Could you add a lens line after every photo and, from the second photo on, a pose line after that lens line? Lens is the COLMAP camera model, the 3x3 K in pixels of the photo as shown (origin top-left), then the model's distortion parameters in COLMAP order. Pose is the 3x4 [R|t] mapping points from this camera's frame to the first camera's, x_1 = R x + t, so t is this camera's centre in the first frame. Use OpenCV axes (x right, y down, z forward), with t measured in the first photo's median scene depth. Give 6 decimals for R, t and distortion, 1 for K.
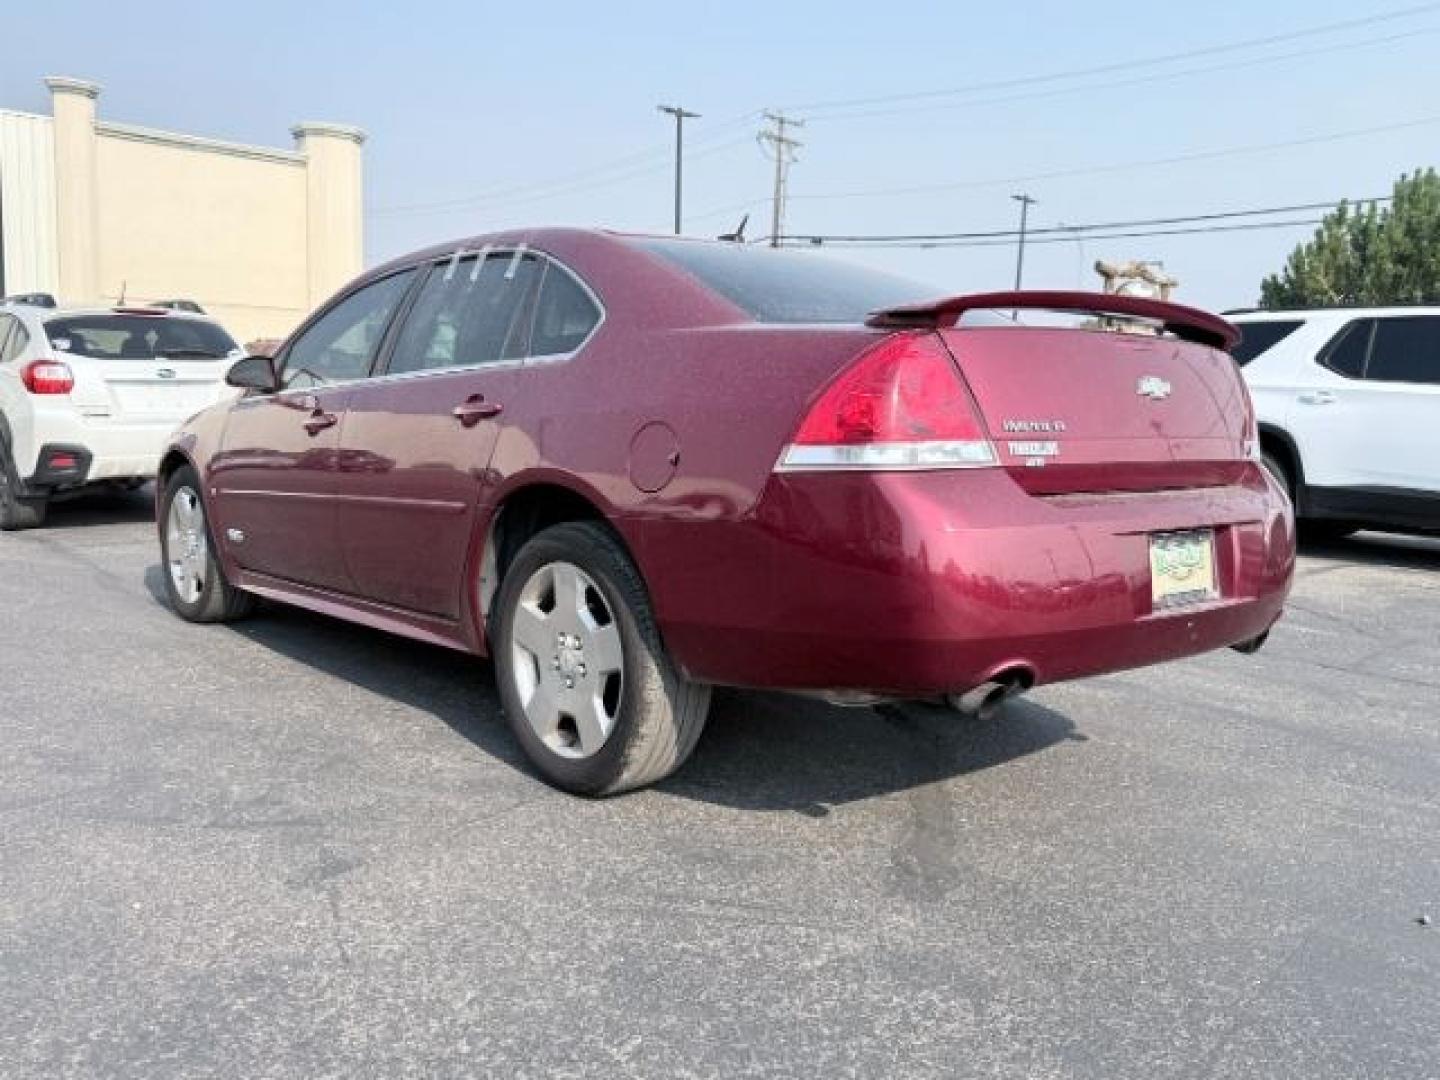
lens RADIAL K [[1149.8, 0, 720.0], [0, 1149.8, 540.0], [0, 0, 1]] dist [0.071323, -0.113183]
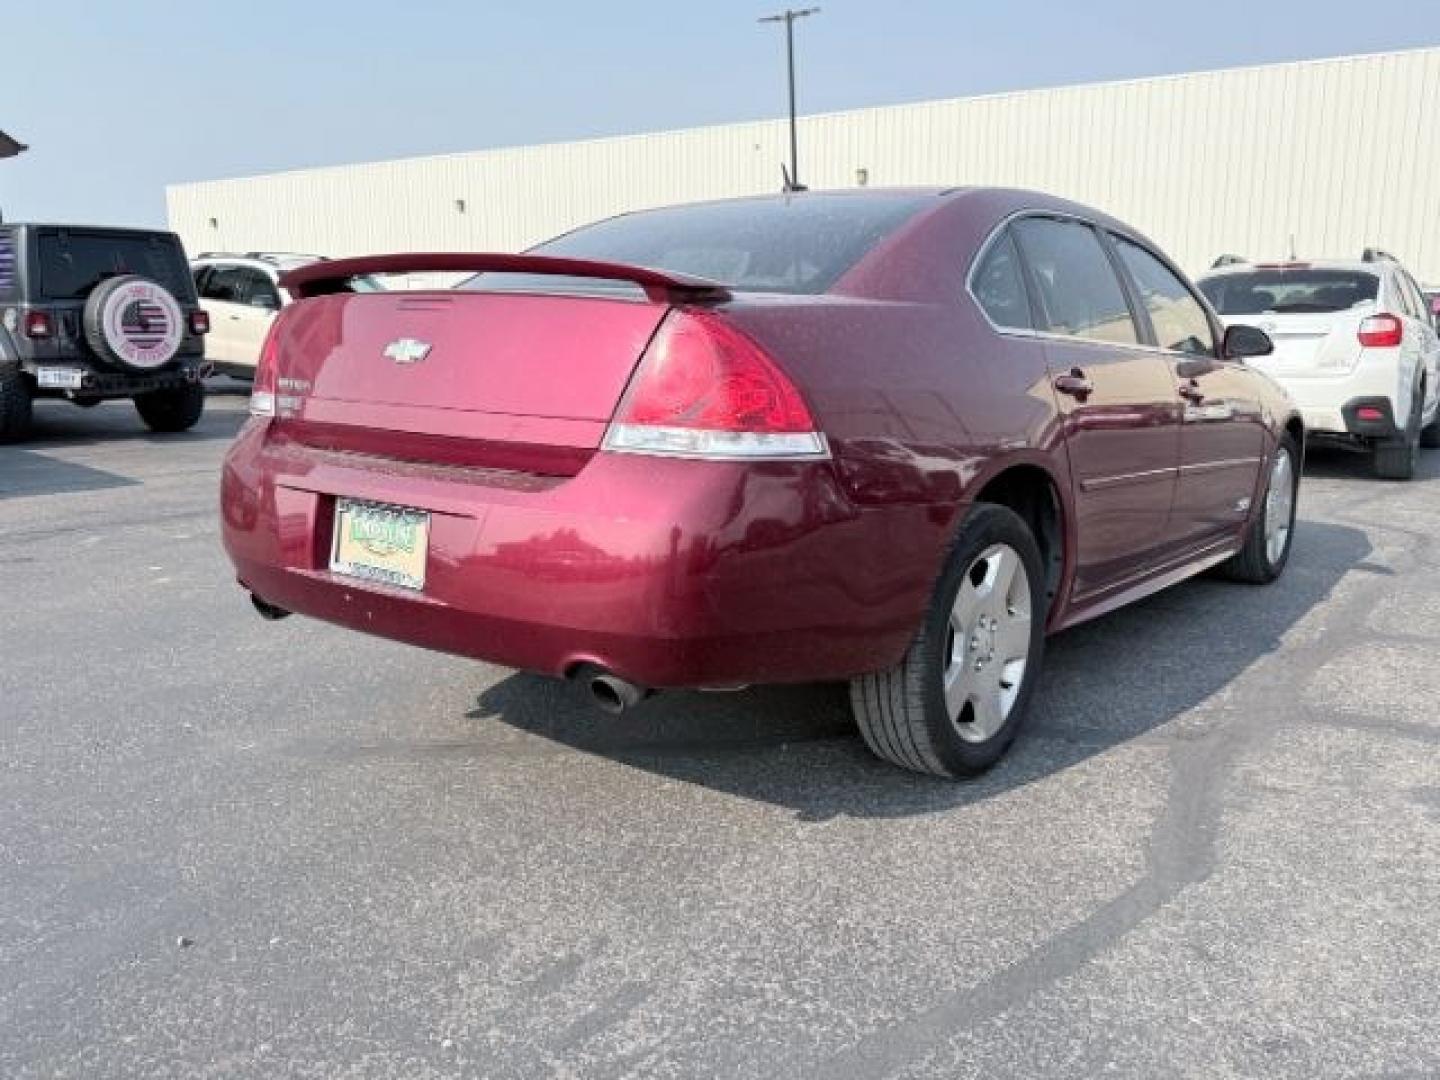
lens RADIAL K [[1149.8, 0, 720.0], [0, 1149.8, 540.0], [0, 0, 1]] dist [0.071323, -0.113183]
pose [[0.231927, 0.158274, -0.959770, 1.377815], [-0.117131, 0.984039, 0.133972, -0.138589], [0.965655, 0.081348, 0.246764, 1.040021]]
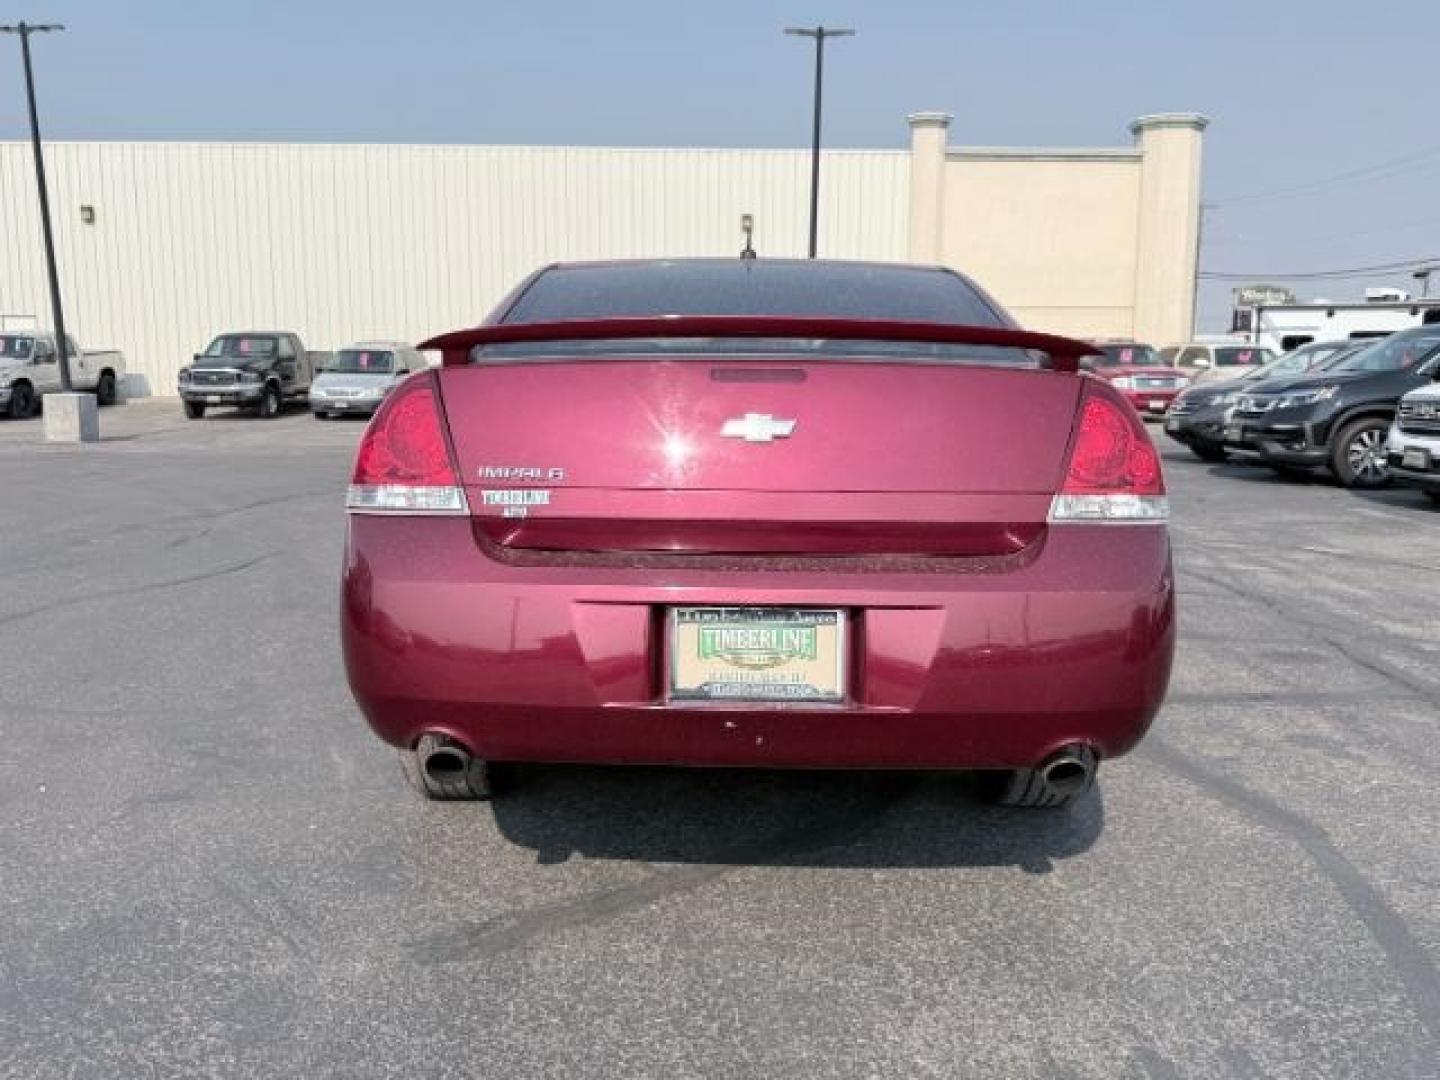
lens RADIAL K [[1167.3, 0, 712.3], [0, 1167.3, 516.7], [0, 0, 1]] dist [0.059410, -0.107705]
pose [[0.759365, 0.057851, -0.648088, 0.896302], [-0.069153, 0.997574, 0.008021, -0.074875], [0.646980, 0.038726, 0.761523, 0.365227]]
